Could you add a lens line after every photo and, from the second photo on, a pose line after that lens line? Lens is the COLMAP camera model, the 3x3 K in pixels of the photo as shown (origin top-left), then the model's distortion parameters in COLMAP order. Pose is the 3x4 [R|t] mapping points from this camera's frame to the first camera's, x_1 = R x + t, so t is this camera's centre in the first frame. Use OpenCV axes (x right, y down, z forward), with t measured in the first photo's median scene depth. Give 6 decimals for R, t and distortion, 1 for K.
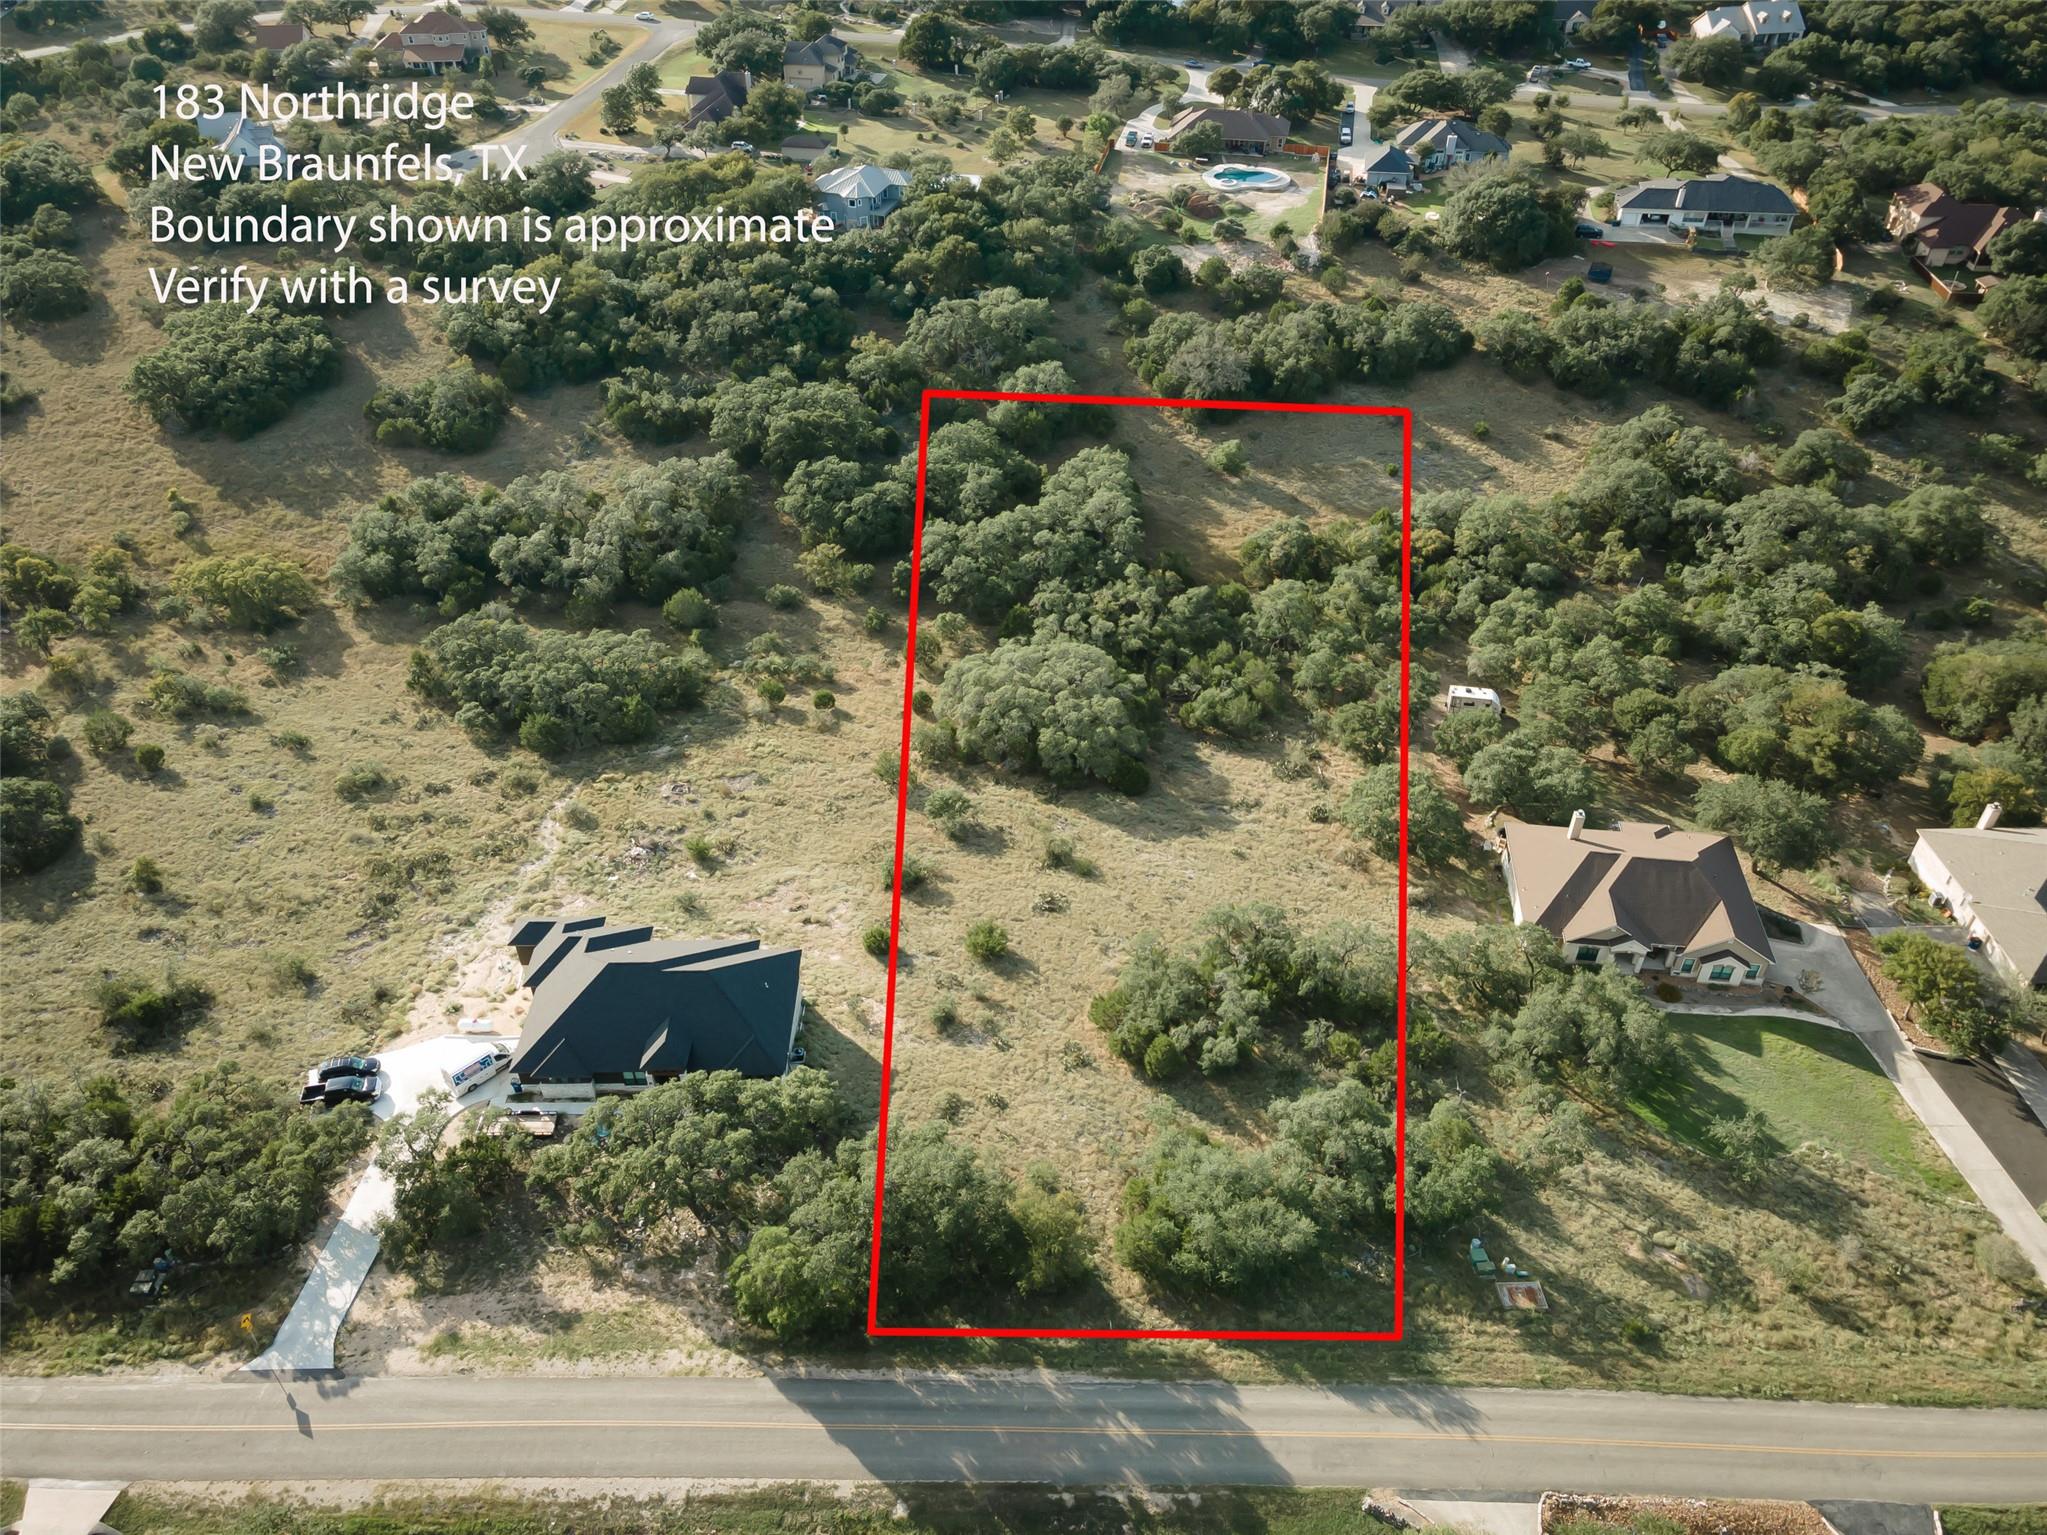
lens RADIAL K [[1485.8, 0, 1023.5], [0, 1485.8, 767.5], [0, 0, 1]] dist [0.036766, 0.005148]
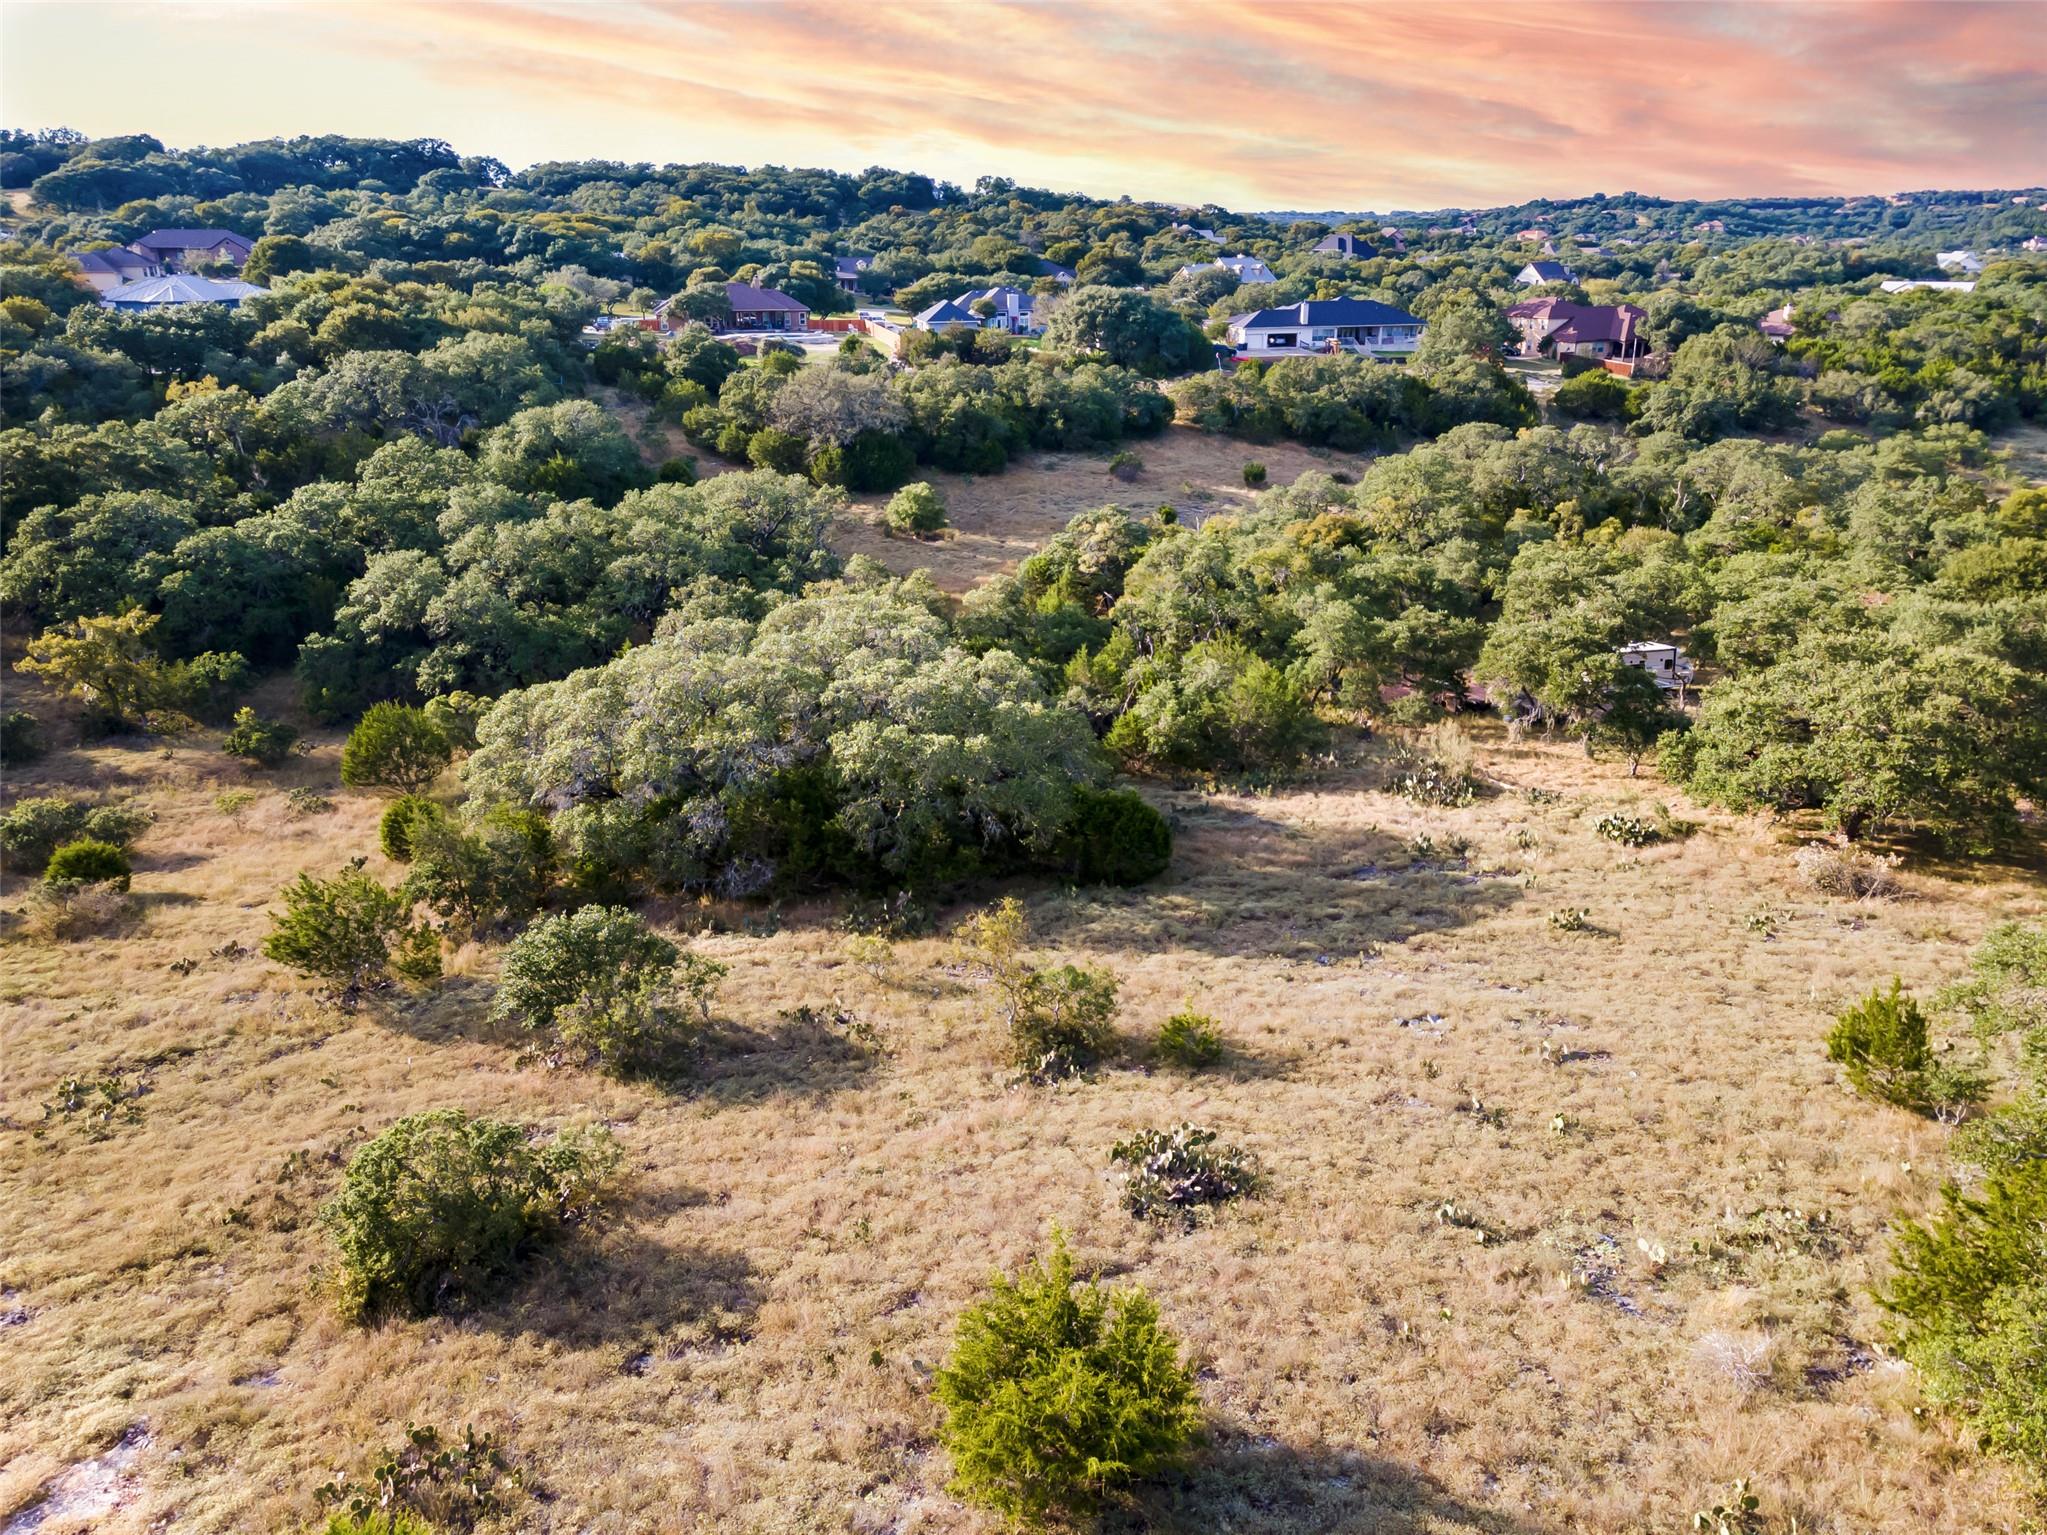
lens RADIAL K [[1485.8, 0, 1023.5], [0, 1485.8, 767.5], [0, 0, 1]] dist [0.036766, 0.005148]
pose [[0.922647, -0.133306, 0.361873, -0.049917], [0.242842, 0.929781, -0.276648, 0.059621], [-0.299584, 0.343127, 0.890232, 0.515190]]
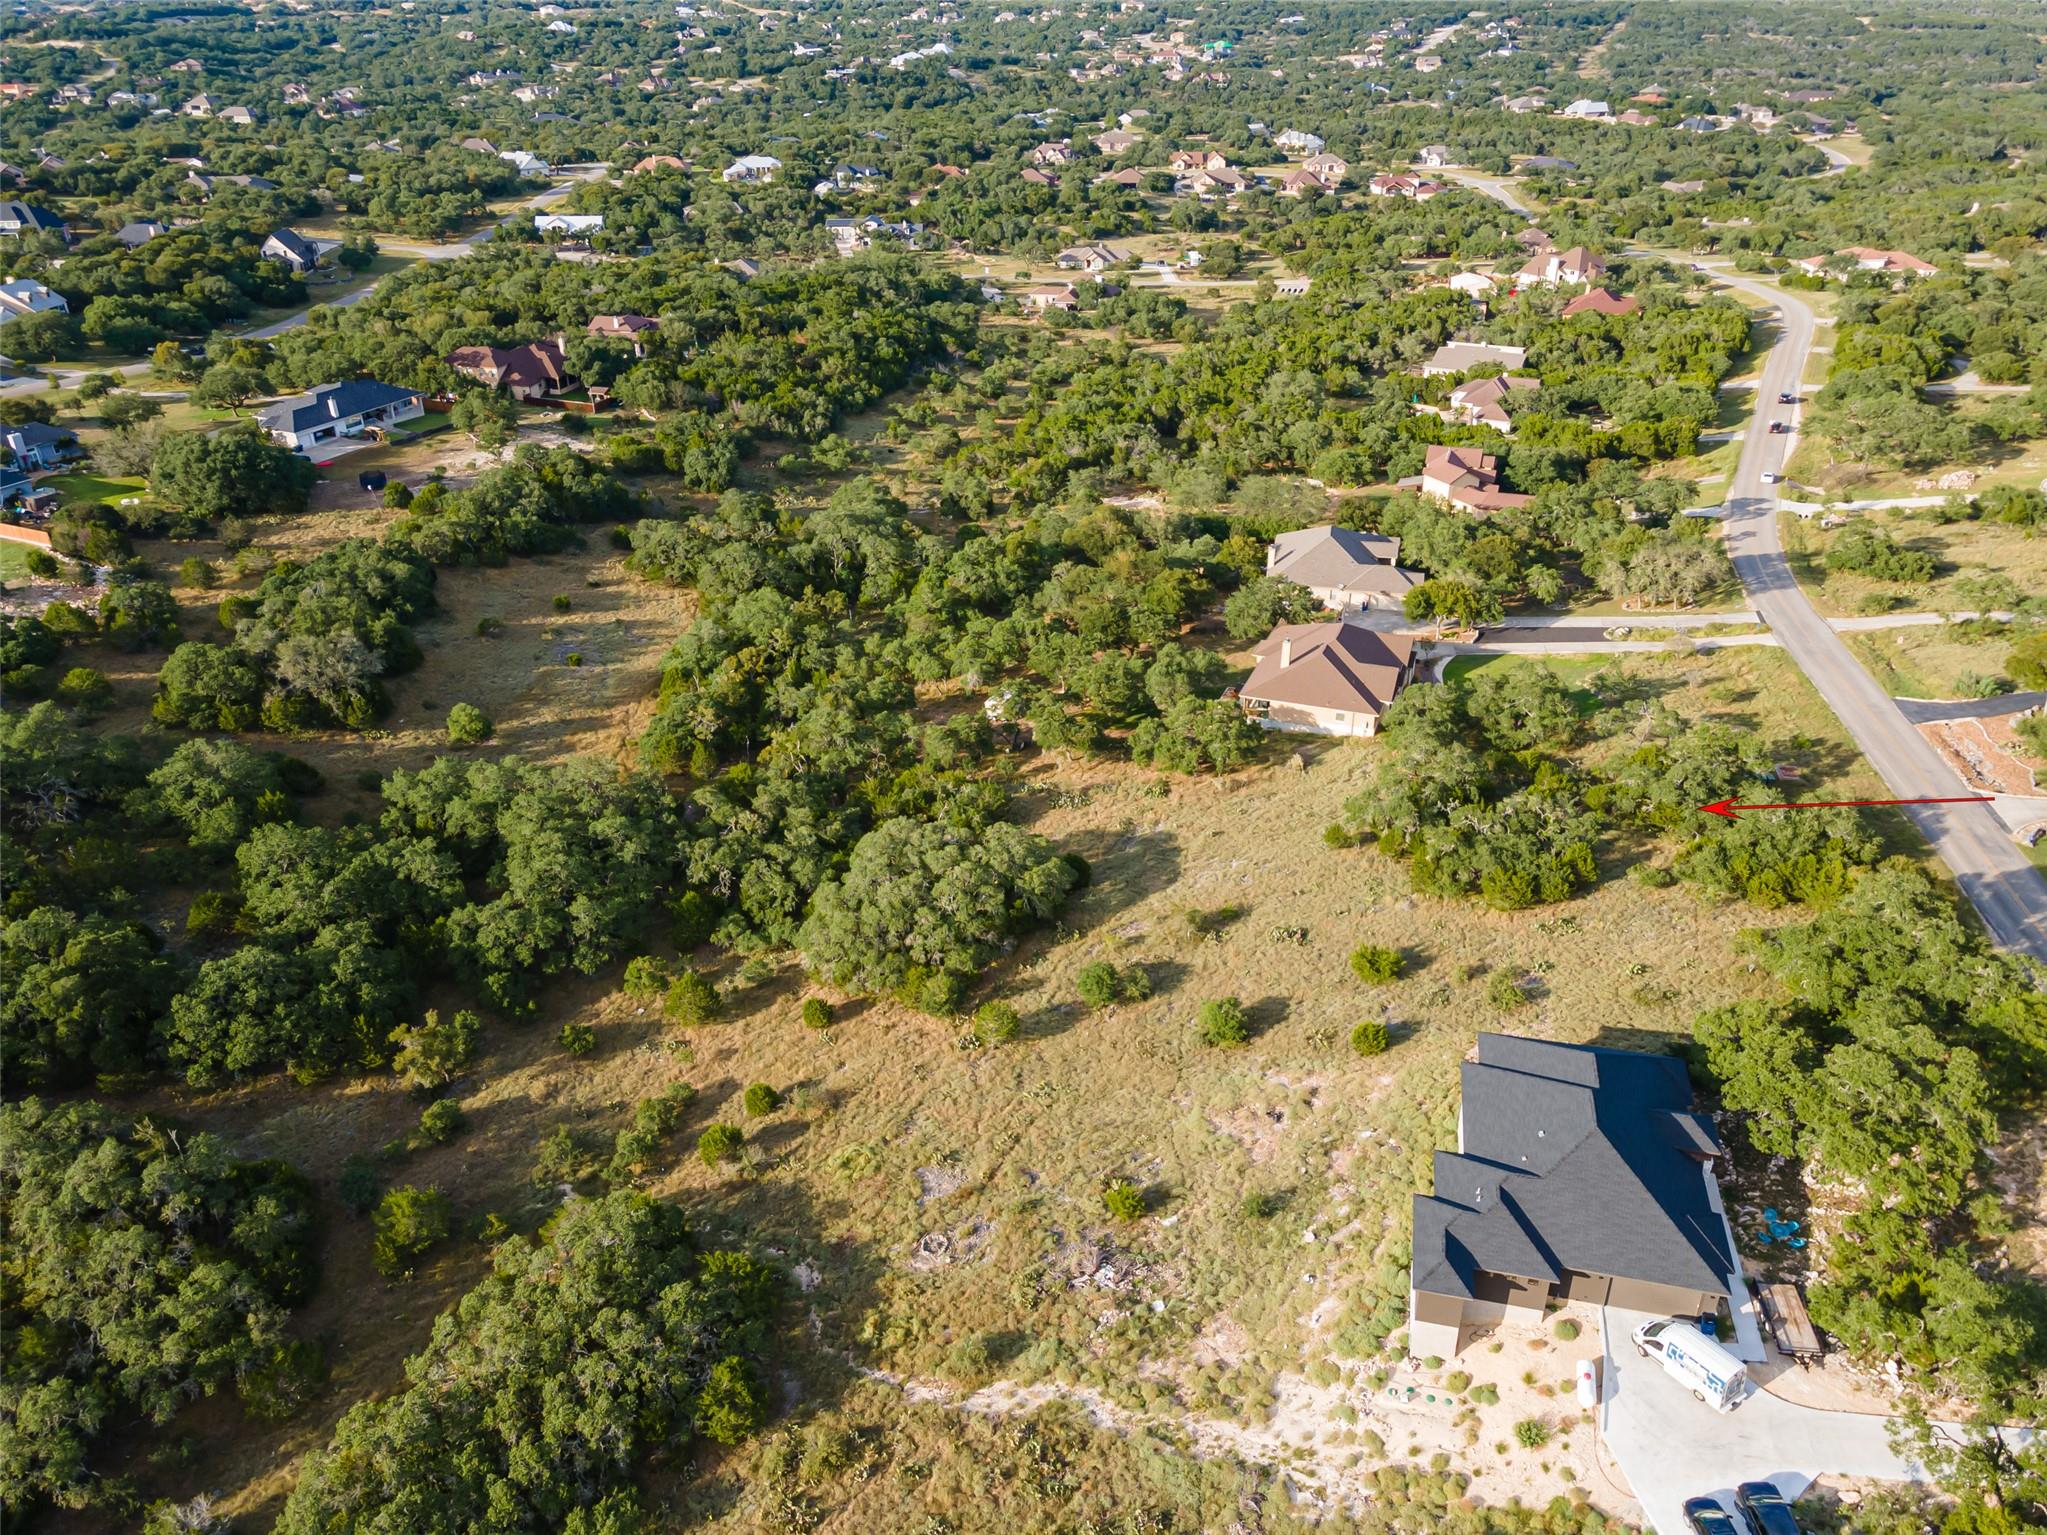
lens RADIAL K [[1485.8, 0, 1023.5], [0, 1485.8, 767.5], [0, 0, 1]] dist [0.036766, 0.005148]
pose [[0.249927, -0.458804, 0.852664, -0.491652], [0.614097, 0.755952, 0.226765, -0.192377], [-0.748613, 0.466944, 0.470683, 0.416202]]
